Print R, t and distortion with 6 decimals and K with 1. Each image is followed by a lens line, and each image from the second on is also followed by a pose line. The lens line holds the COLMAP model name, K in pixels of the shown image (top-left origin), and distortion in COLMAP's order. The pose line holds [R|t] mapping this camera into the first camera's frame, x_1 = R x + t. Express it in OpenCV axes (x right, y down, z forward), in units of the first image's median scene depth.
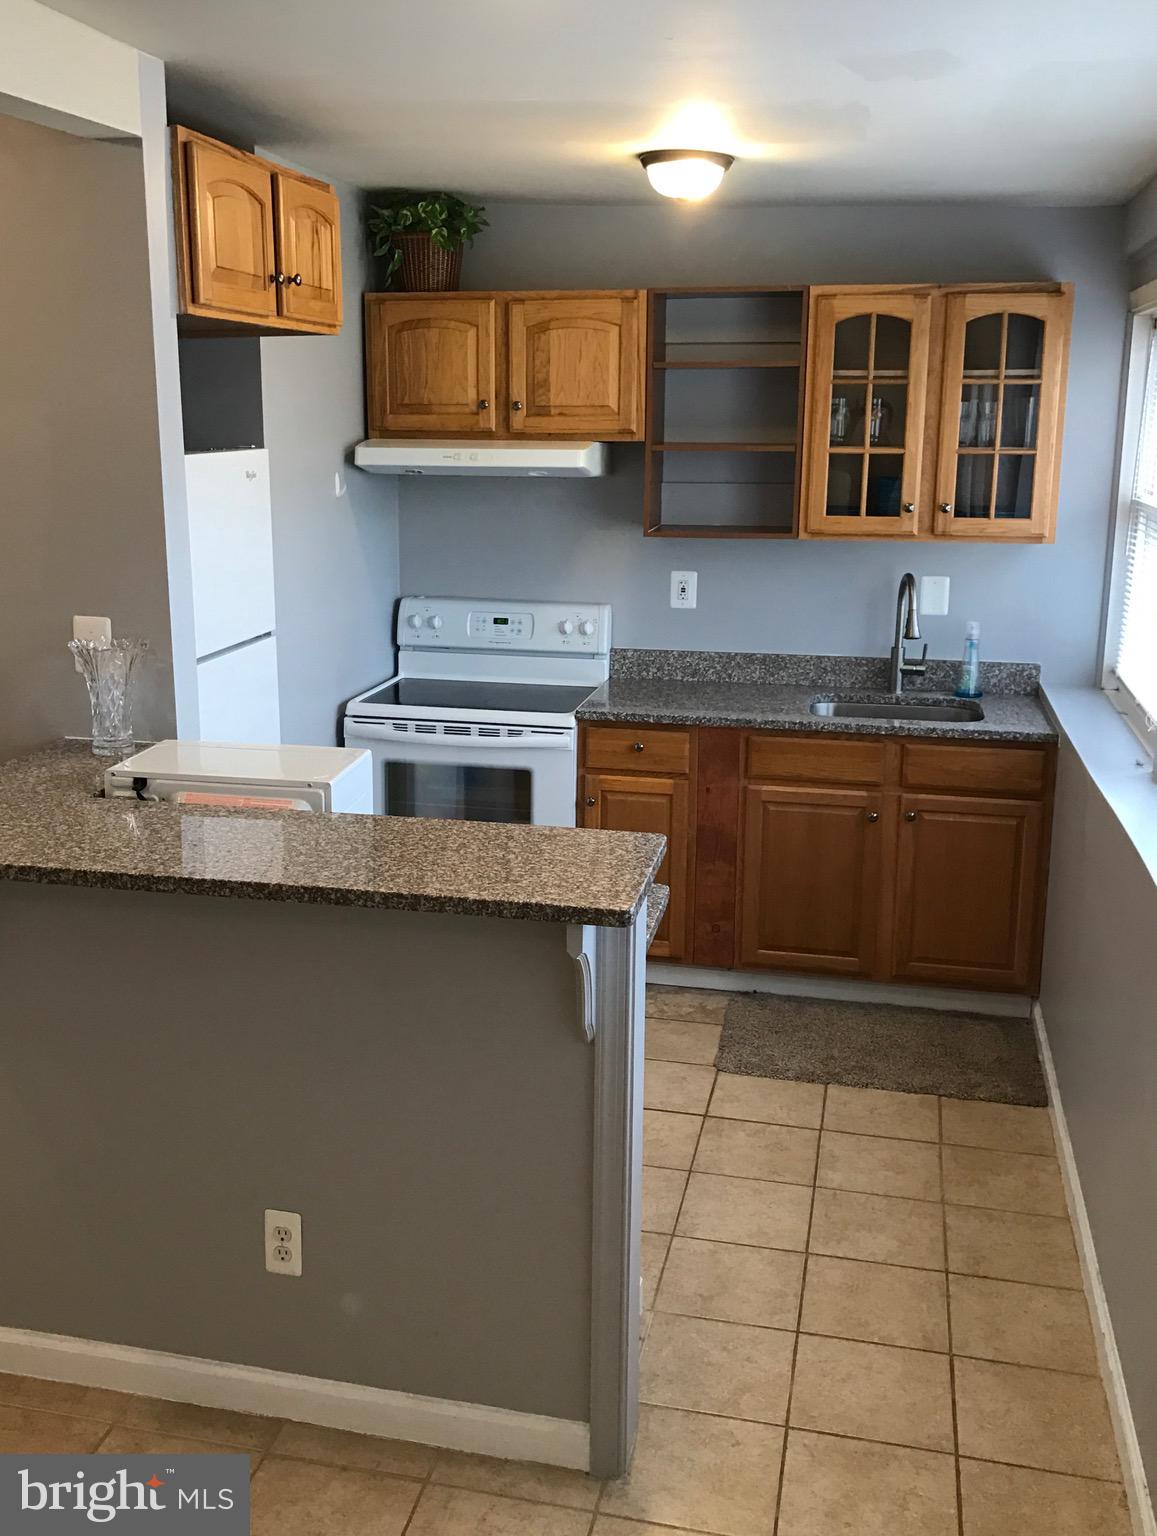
lens RADIAL K [[1486.9, 0, 578.5], [0, 1486.9, 768.0], [0, 0, 1]] dist [0.095792, -0.316519]
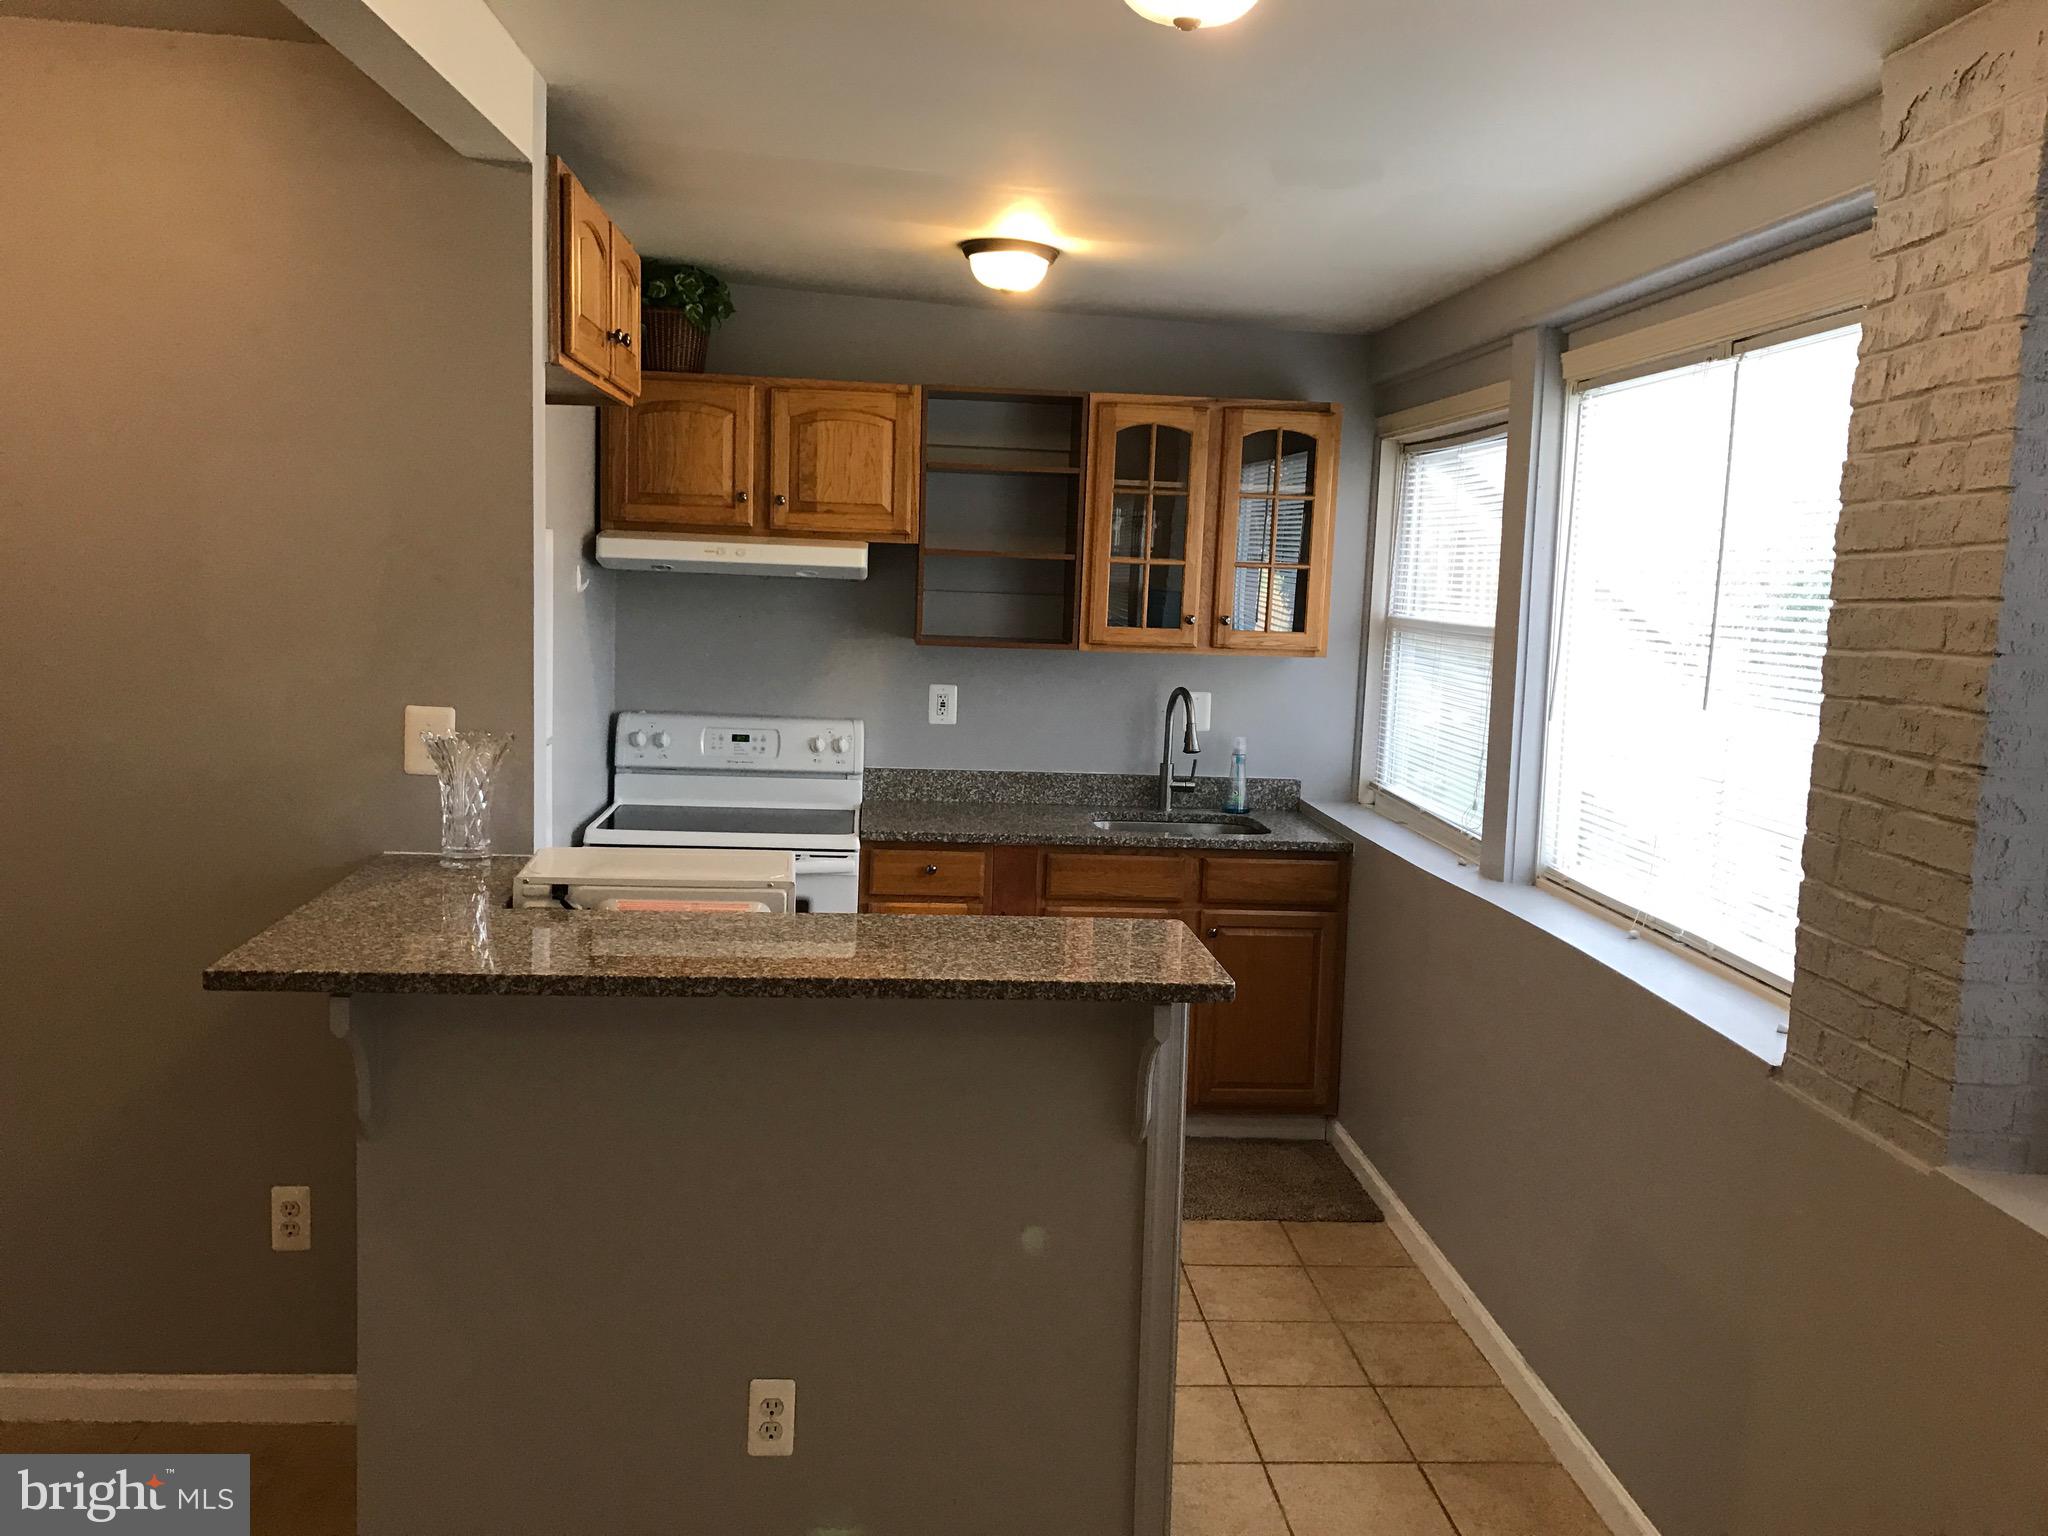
lens RADIAL K [[1665.1, 0, 1028.7], [0, 1665.1, 781.5], [0, 0, 1]] dist [0.143834, -0.489869]
pose [[0.950436, -0.007632, 0.310826, -0.220922], [0.039413, 0.994592, -0.096095, 0.033246], [-0.308411, 0.103582, 0.945597, 0.004035]]
